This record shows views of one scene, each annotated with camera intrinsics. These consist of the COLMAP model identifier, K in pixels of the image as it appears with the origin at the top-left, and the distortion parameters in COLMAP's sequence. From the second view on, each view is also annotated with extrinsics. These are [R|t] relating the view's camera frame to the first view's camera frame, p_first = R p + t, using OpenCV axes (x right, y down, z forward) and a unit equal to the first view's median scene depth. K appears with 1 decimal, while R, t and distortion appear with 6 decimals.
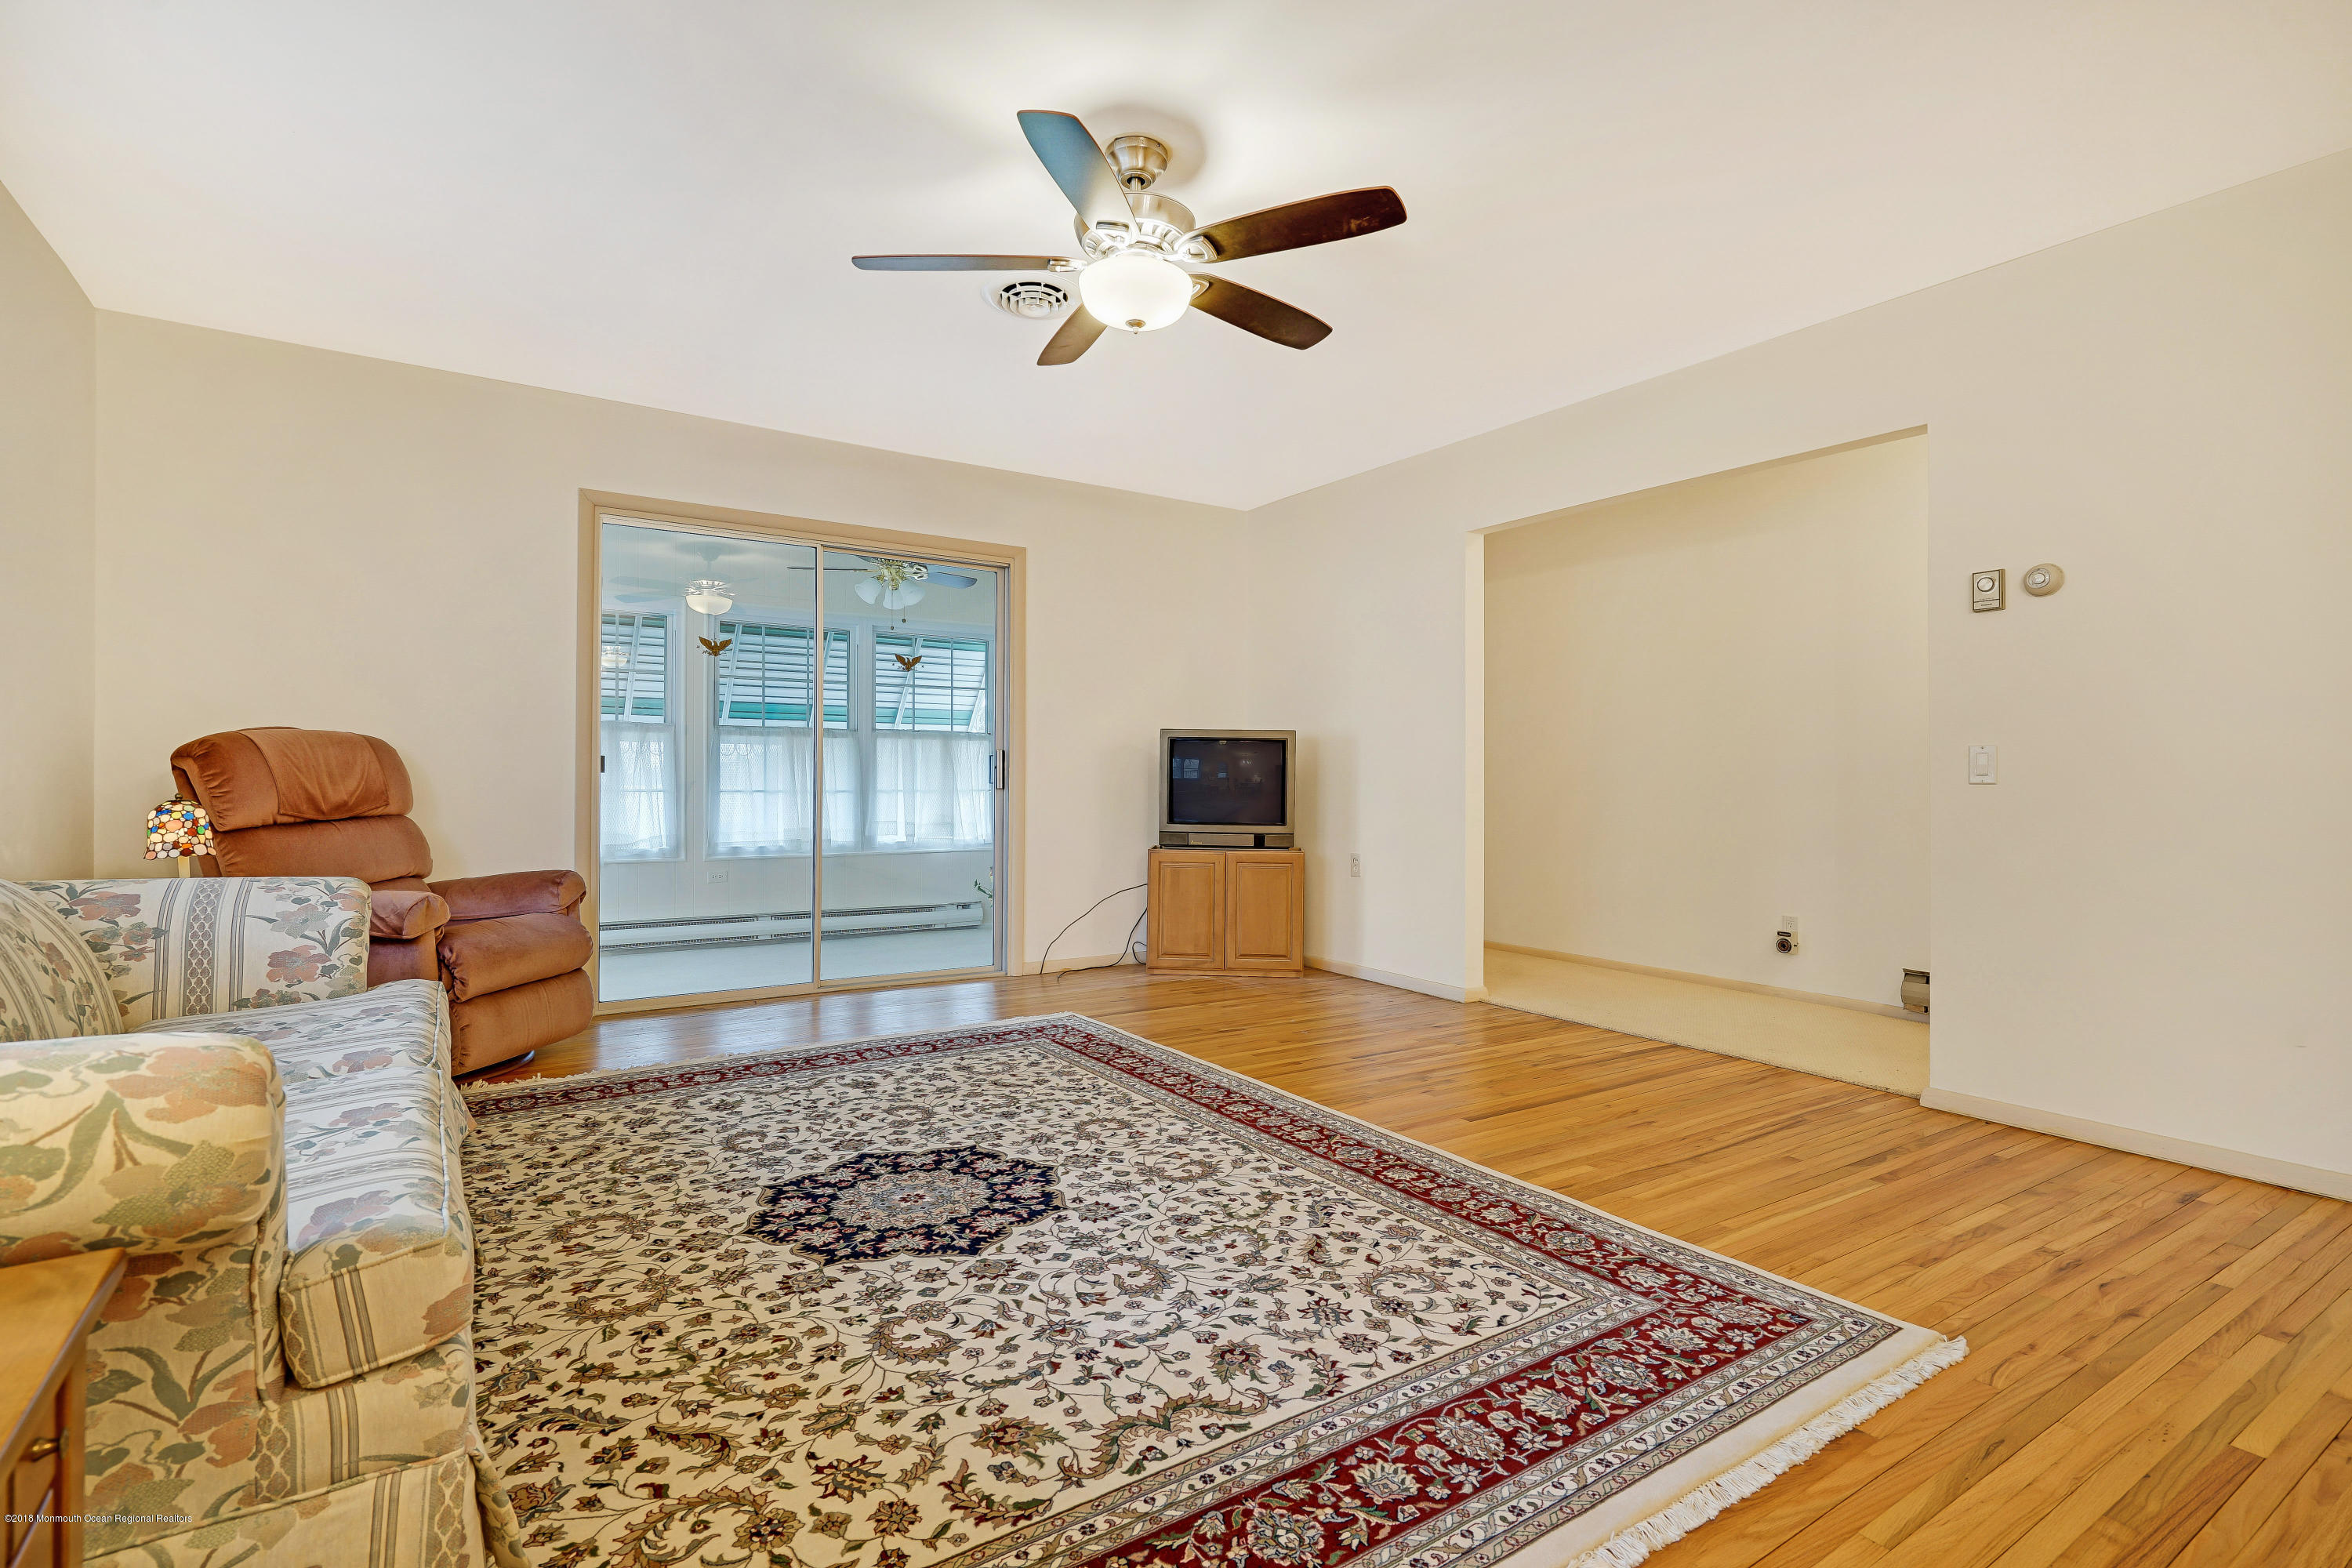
lens RADIAL K [[1095.7, 0, 1171.9], [0, 1095.7, 782.8], [0, 0, 1]] dist [-0.002236, 0.000586]
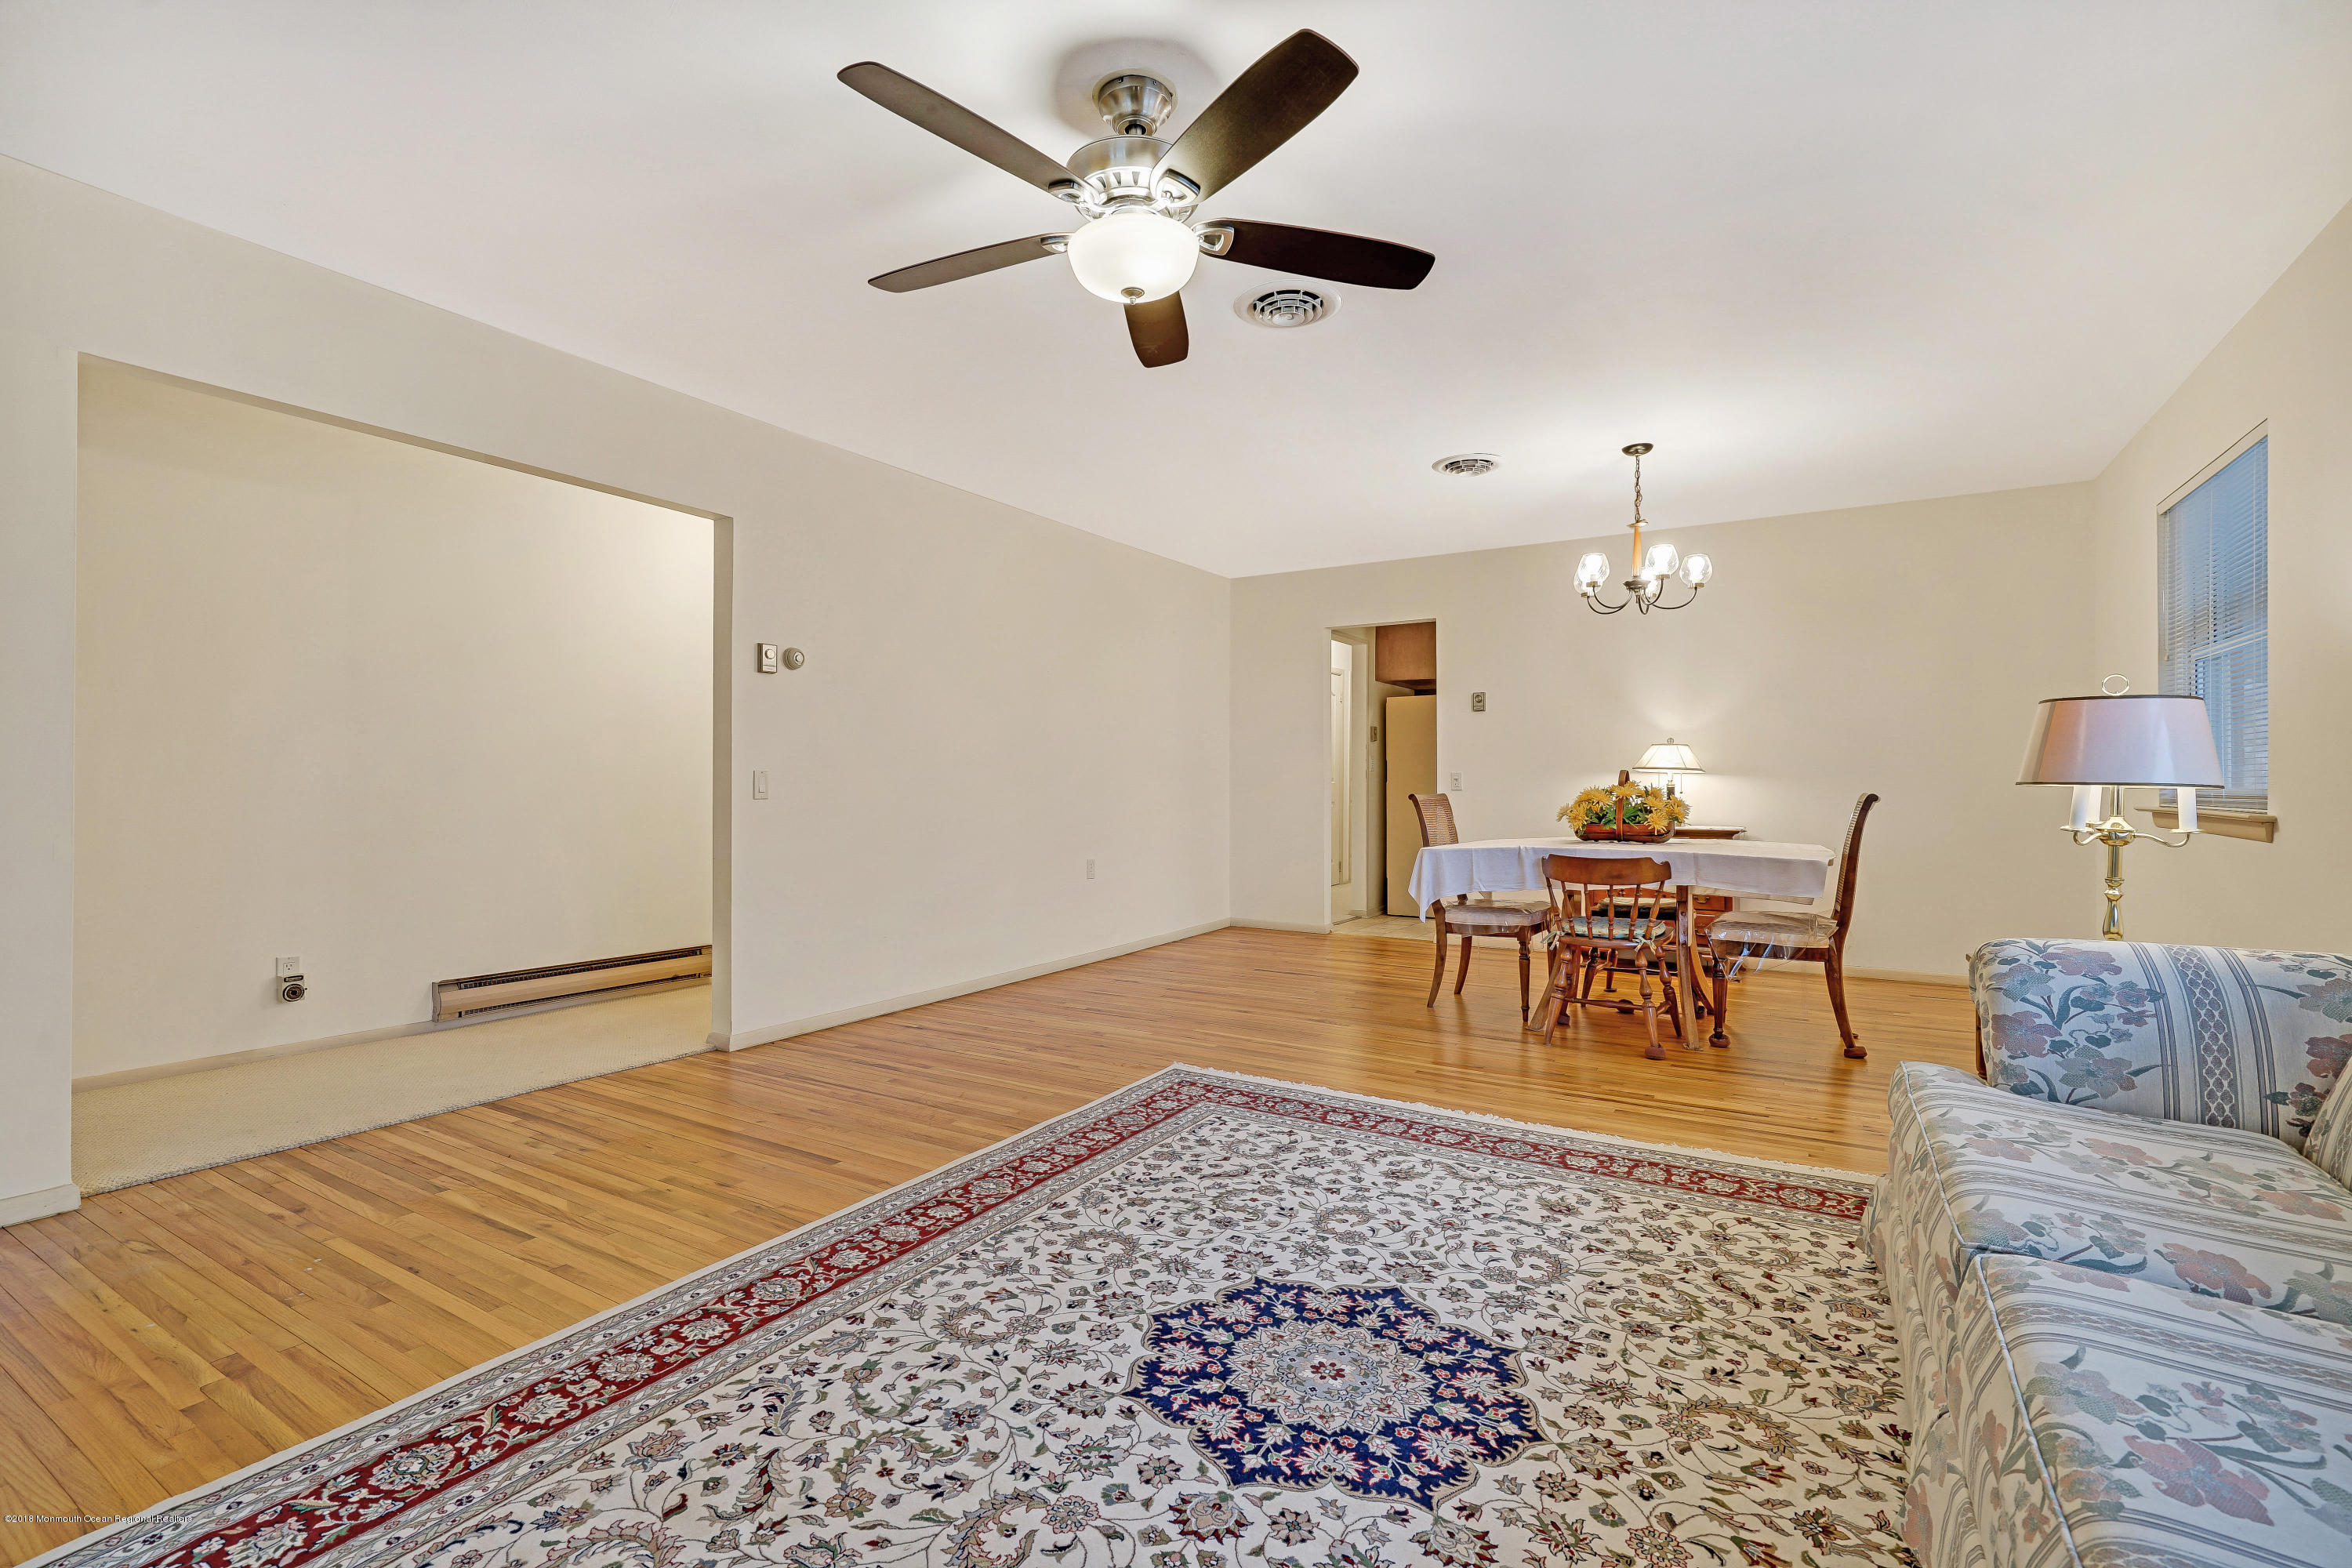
lens RADIAL K [[1051.7, 0, 1169.8], [0, 1051.7, 781.2], [0, 0, 1]] dist [-0.006998, 0.002911]
pose [[-0.422593, -0.005976, 0.906300, -0.918967], [-0.006462, 0.999973, 0.003580, -0.041261], [-0.906297, -0.004344, -0.422620, 1.515648]]
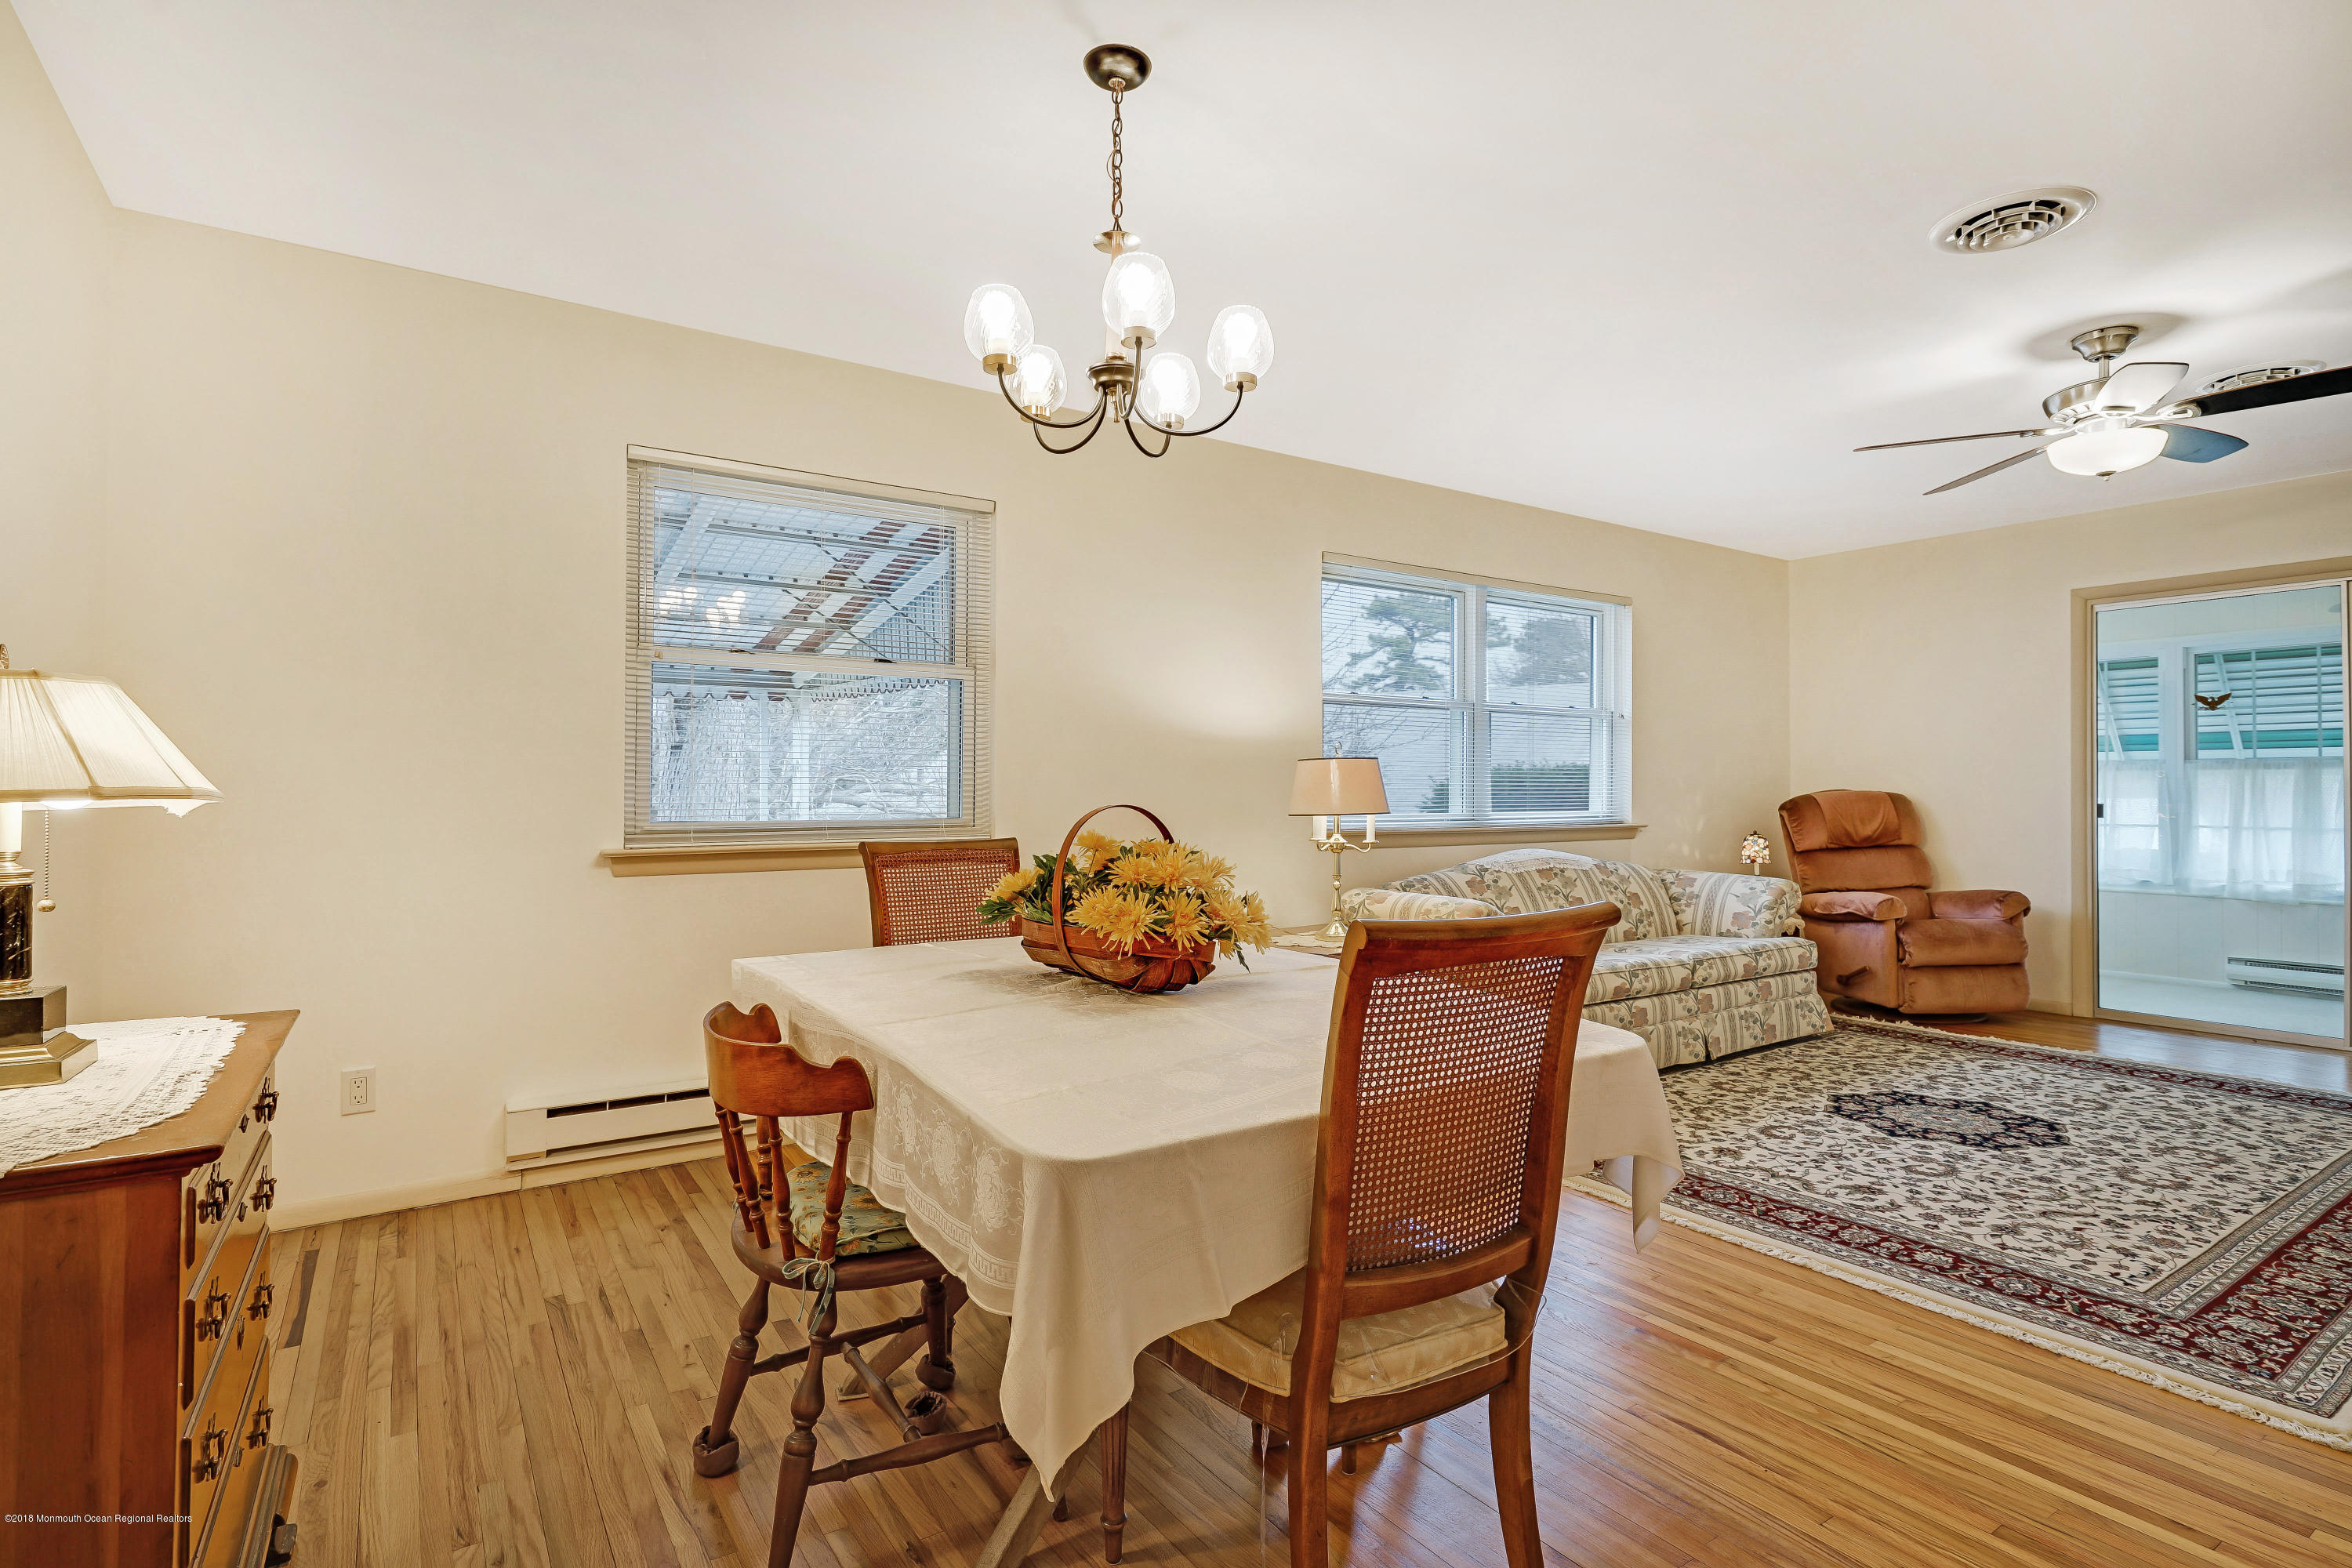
lens RADIAL K [[1152.2, 0, 1169.1], [0, 1152.2, 783.6], [0, 0, 1]] dist [0.001831, 0.001682]
pose [[0.008713, -0.010190, -0.999910, 1.430463], [0.002324, 0.999946, -0.010170, -0.069701], [0.999959, -0.002236, 0.008736, -0.073444]]
